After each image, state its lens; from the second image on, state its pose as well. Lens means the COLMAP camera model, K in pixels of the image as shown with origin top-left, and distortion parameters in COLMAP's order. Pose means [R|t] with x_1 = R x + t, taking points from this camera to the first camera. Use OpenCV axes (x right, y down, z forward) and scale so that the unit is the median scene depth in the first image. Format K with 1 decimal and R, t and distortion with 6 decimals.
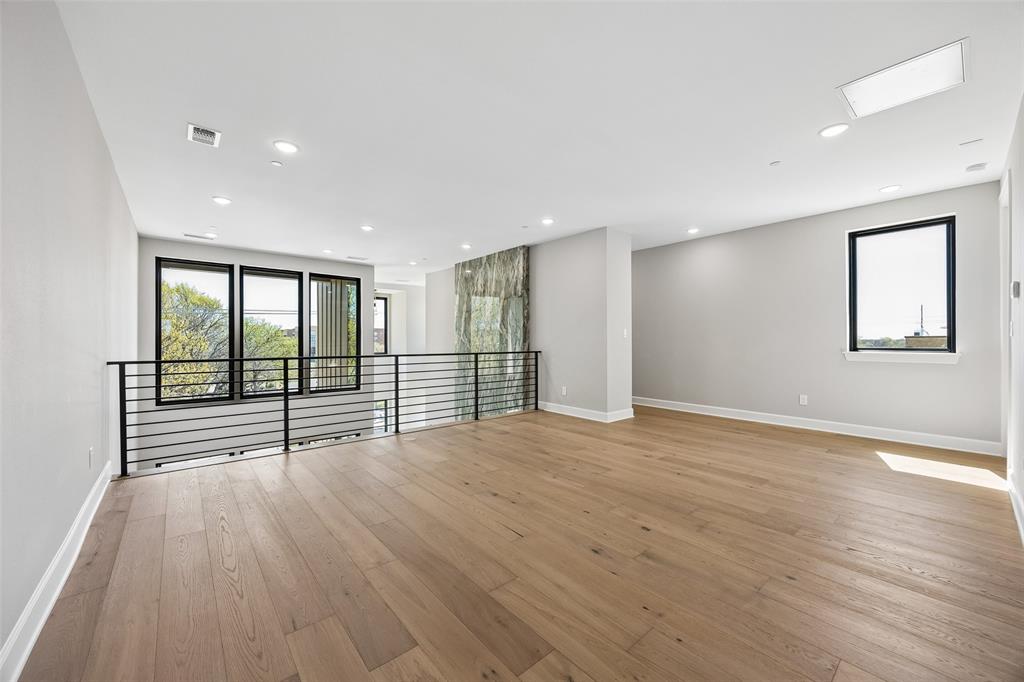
lens RADIAL K [[388.4, 0, 509.4], [0, 388.4, 343.6], [0, 0, 1]] dist [-0.000555, -0.000003]
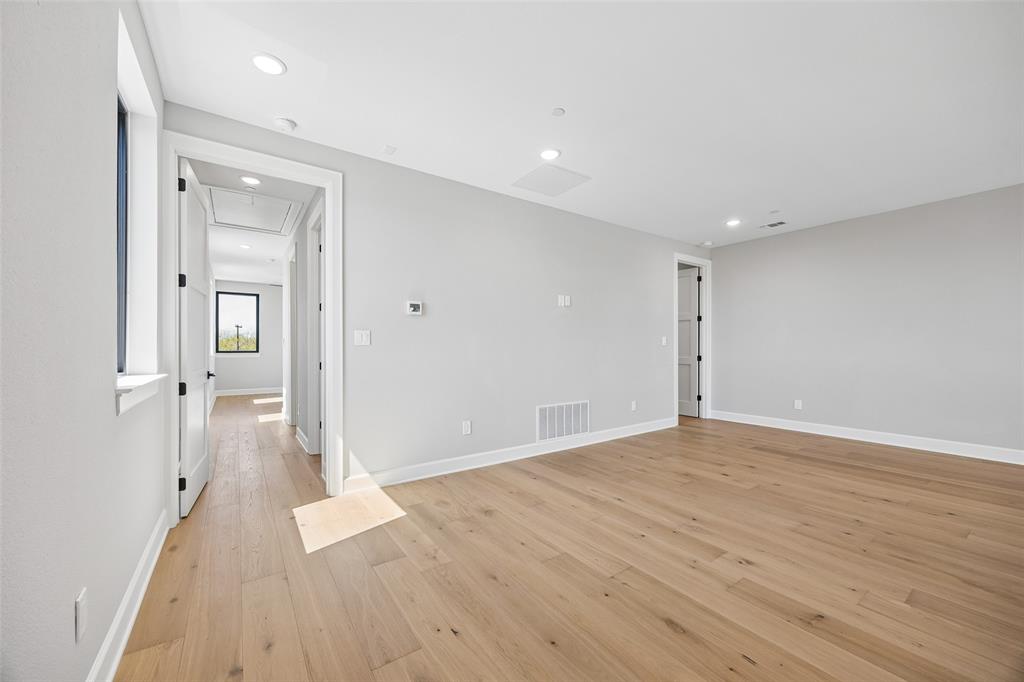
lens RADIAL K [[388.4, 0, 509.4], [0, 388.4, 343.6], [0, 0, 1]] dist [-0.000555, -0.000003]
pose [[-0.995561, 0.002862, 0.094079, 0.711831], [0.002517, 0.999990, -0.003793, -0.016795], [-0.094089, -0.003540, -0.995558, 1.764791]]
